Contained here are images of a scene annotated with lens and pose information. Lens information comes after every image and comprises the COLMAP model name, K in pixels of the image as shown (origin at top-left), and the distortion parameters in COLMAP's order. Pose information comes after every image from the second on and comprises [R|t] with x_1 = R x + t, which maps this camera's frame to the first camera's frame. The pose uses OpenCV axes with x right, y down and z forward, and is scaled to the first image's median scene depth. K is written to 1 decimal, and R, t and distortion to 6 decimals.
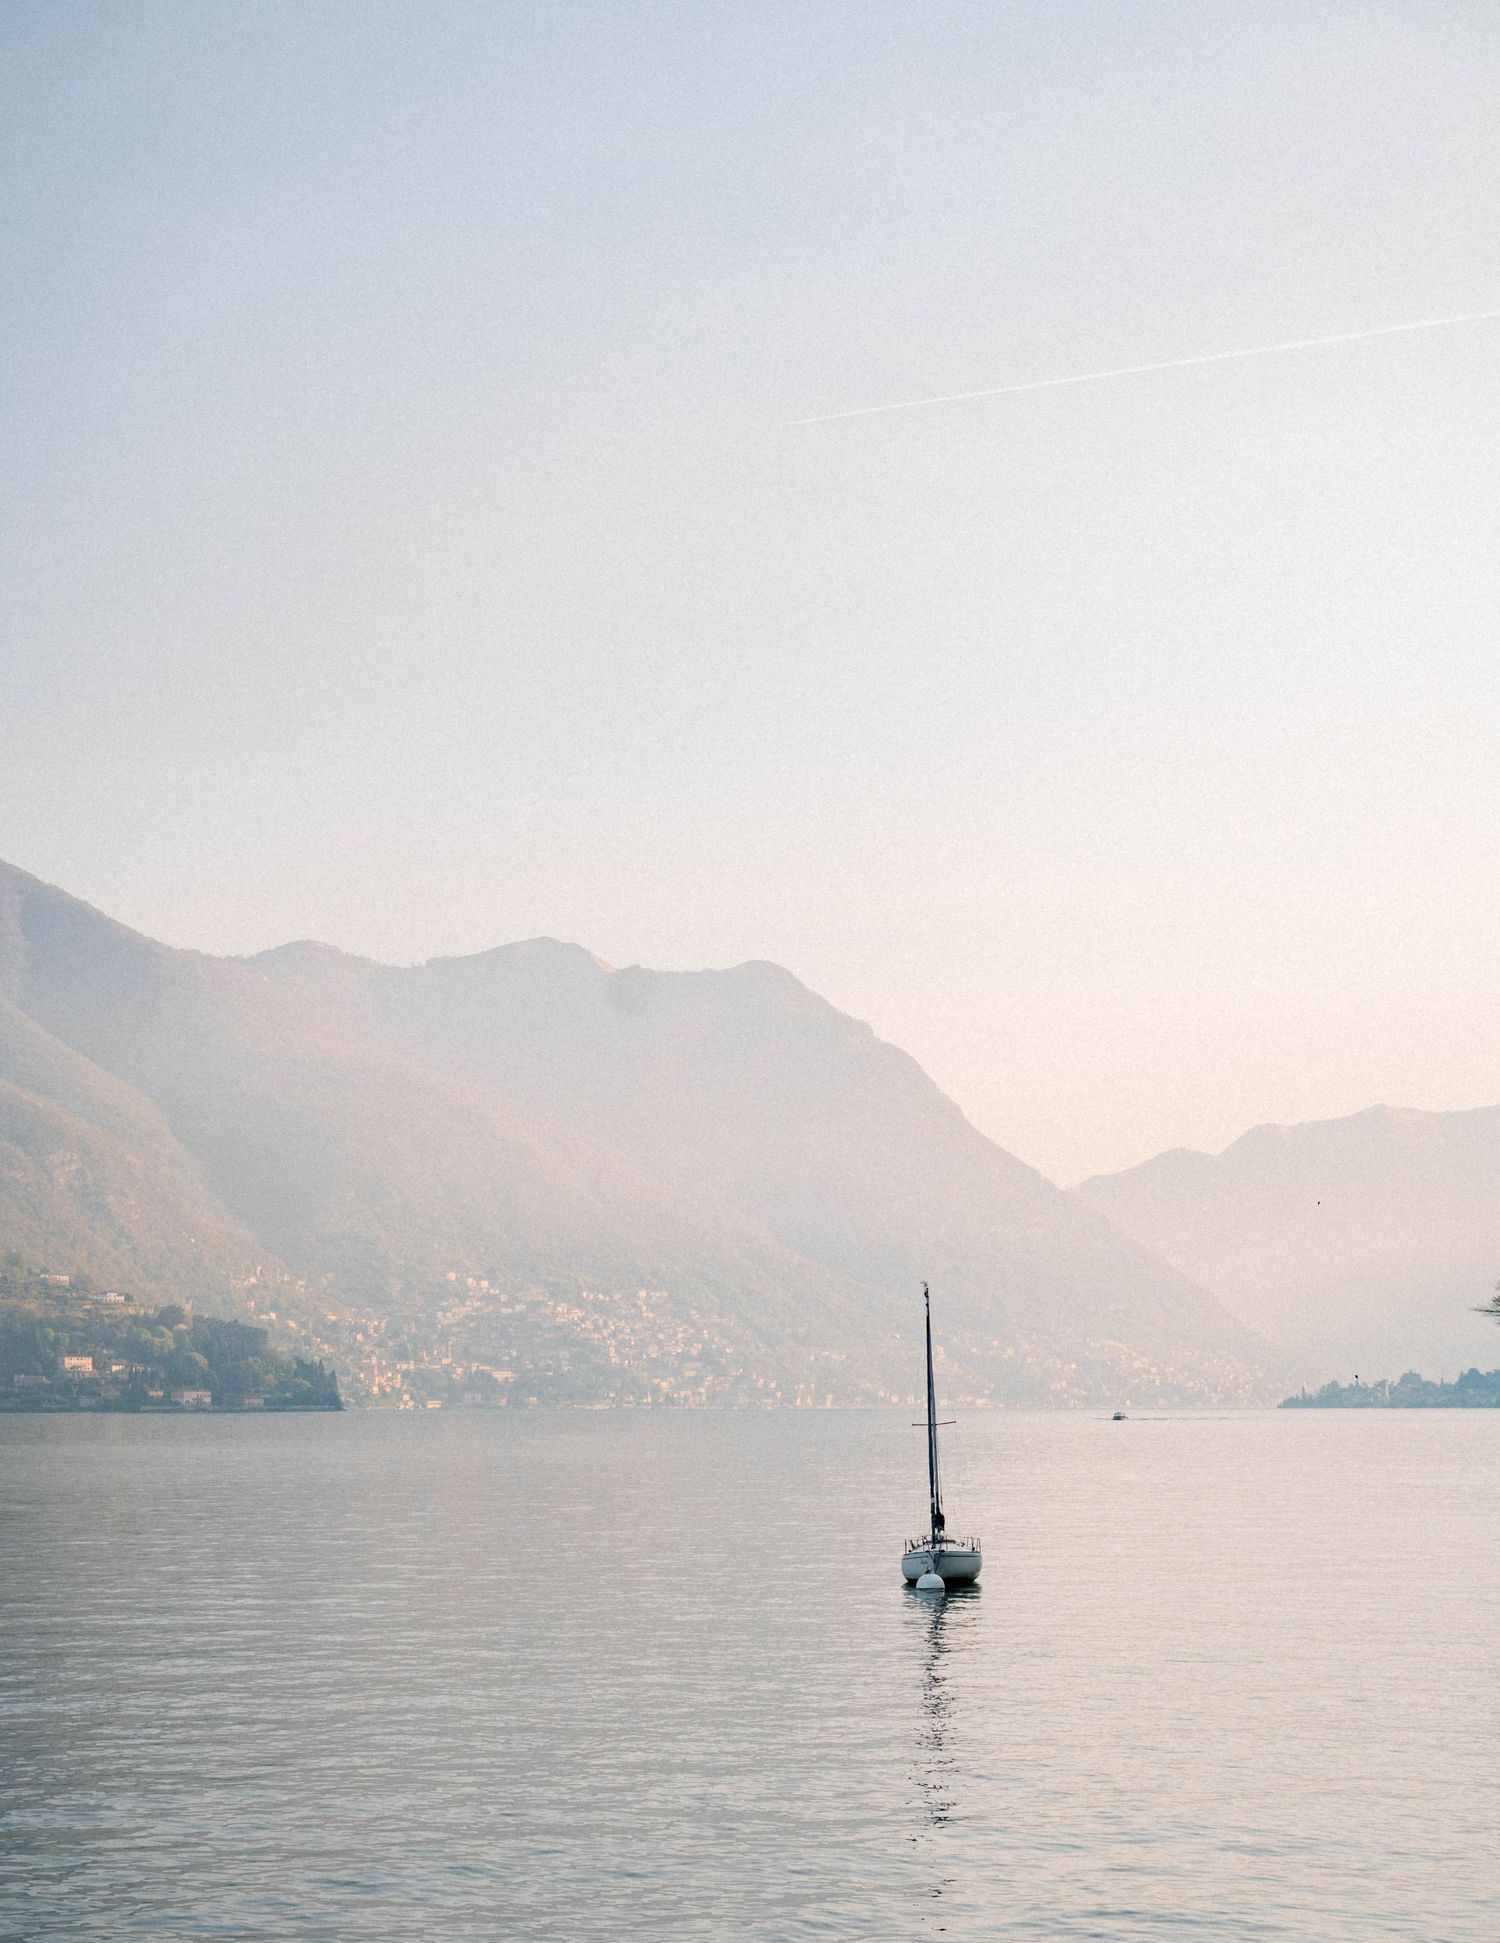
lens RADIAL K [[2934.2, 0, 748.0], [0, 2934.2, 971.6], [0, 0, 1]] dist [-0.043467, 0.000000]
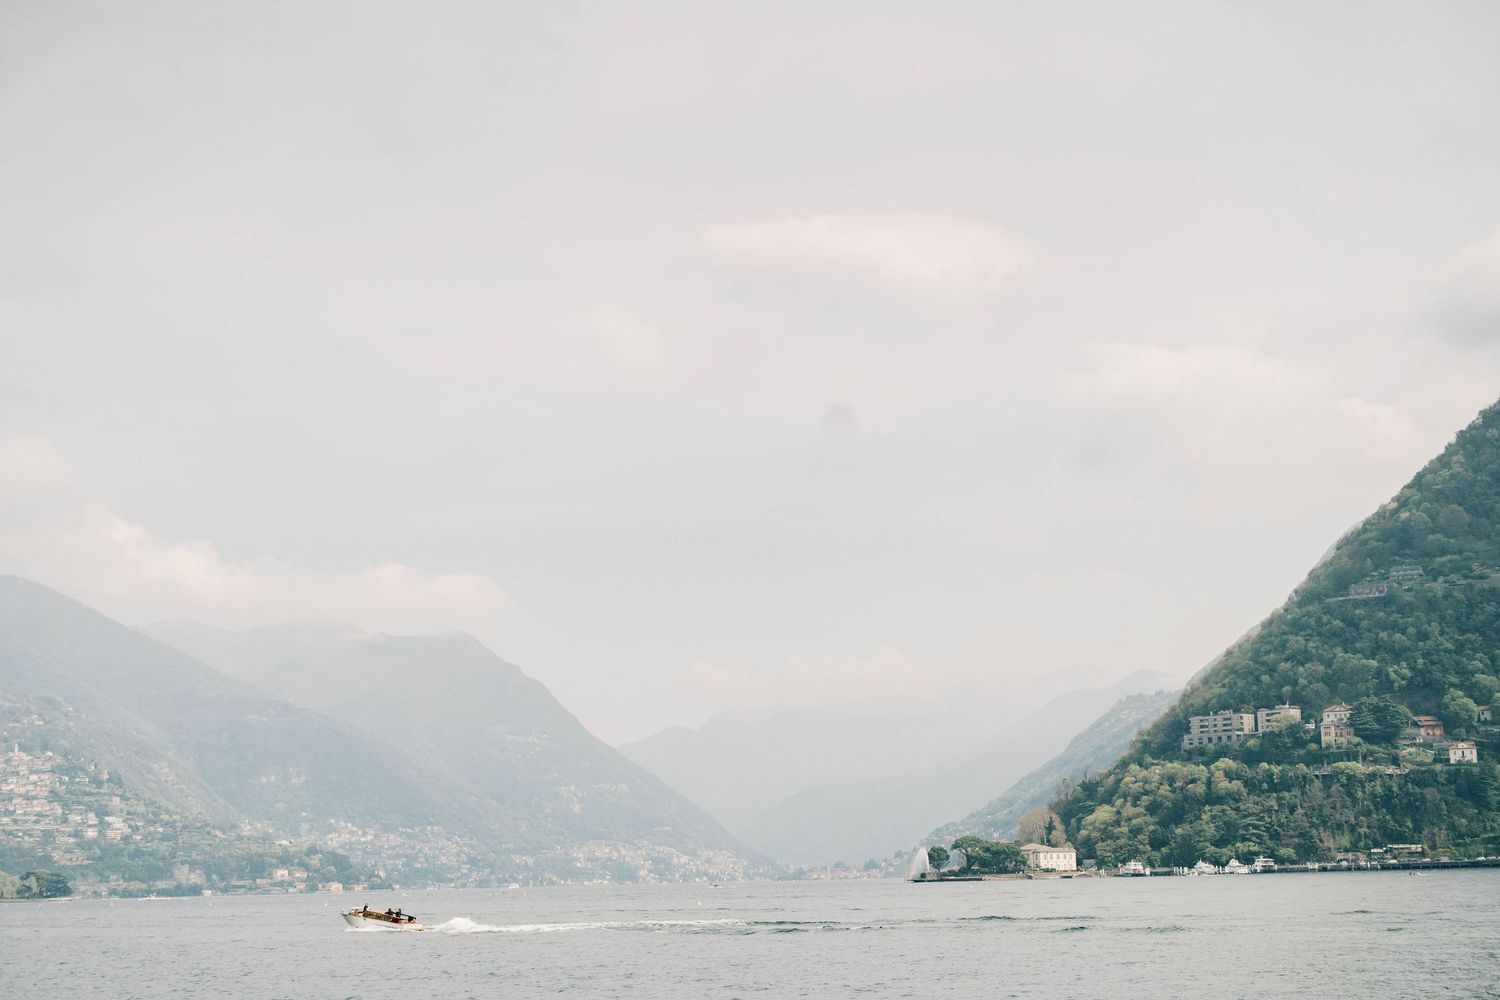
lens RADIAL K [[2165.1, 0, 750.5], [0, 2165.1, 500.5], [0, 0, 1]] dist [0.008958, 0.000000]
pose [[0.977823, 0.012299, 0.209070, -0.126827], [-0.005910, 0.999497, -0.031158, -0.055366], [-0.209348, 0.029231, 0.977404, -0.383522]]
